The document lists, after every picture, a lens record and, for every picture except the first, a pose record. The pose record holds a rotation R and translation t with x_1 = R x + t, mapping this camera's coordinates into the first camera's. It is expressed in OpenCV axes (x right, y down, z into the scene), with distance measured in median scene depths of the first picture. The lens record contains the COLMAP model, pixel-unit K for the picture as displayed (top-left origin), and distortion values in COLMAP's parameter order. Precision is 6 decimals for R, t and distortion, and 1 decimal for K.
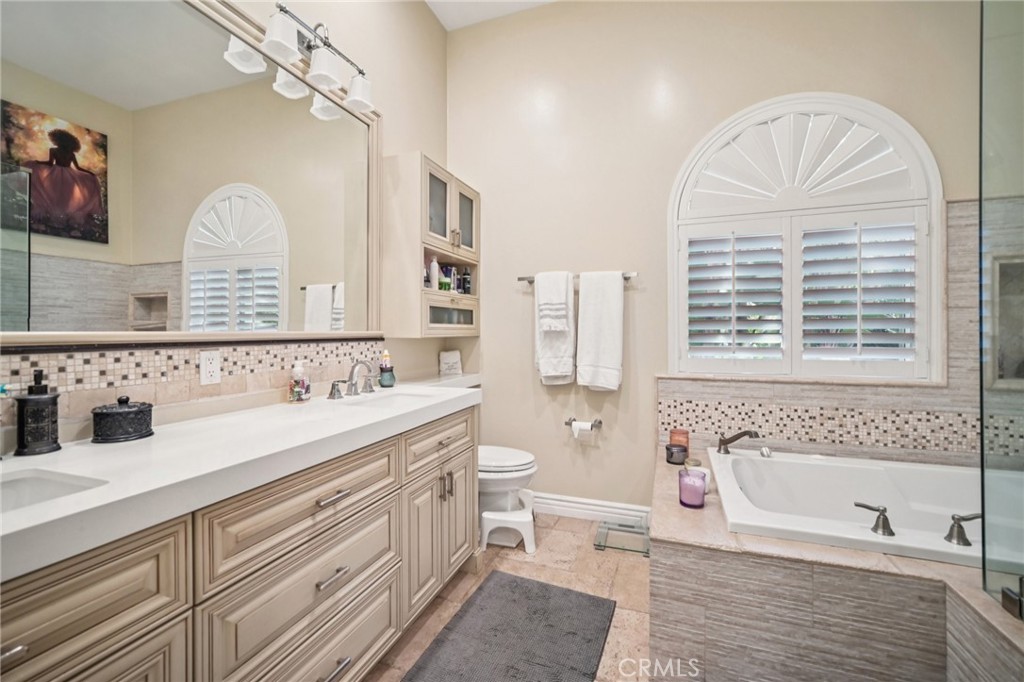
lens RADIAL K [[414.9, 0, 512.0], [0, 414.9, 335.7], [0, 0, 1]] dist [-0.004761, 0.002129]
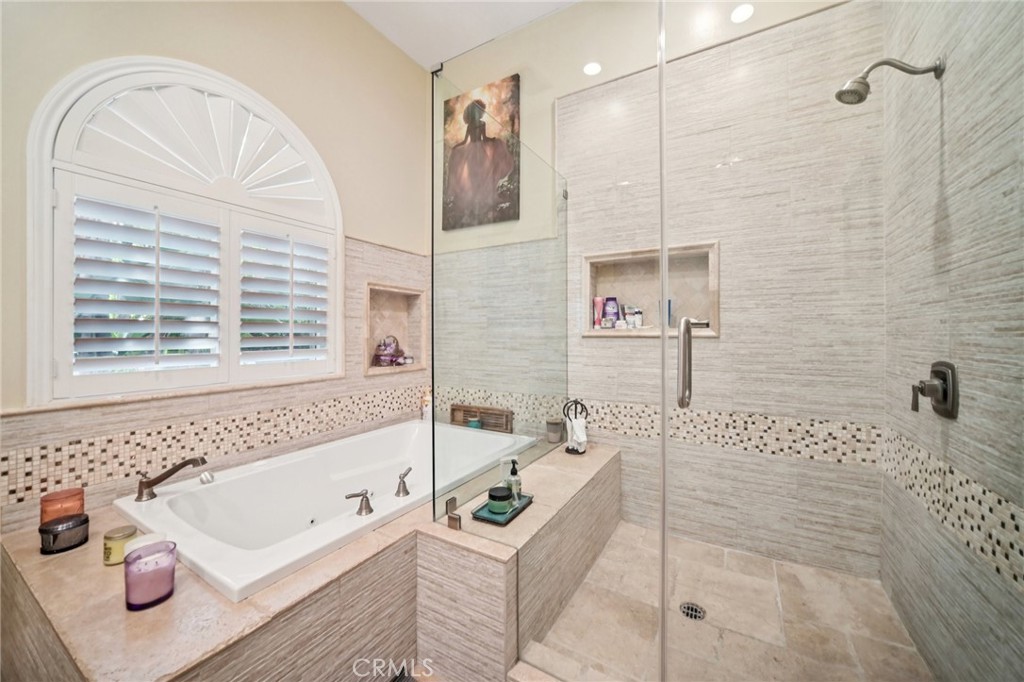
lens RADIAL K [[385.1, 0, 510.7], [0, 385.1, 330.4], [0, 0, 1]] dist [-0.010310, 0.000981]
pose [[0.184630, 0.010457, 0.982753, -0.043915], [0.006931, 0.999905, -0.011941, -0.006444], [-0.982784, 0.009017, 0.184540, 0.240037]]
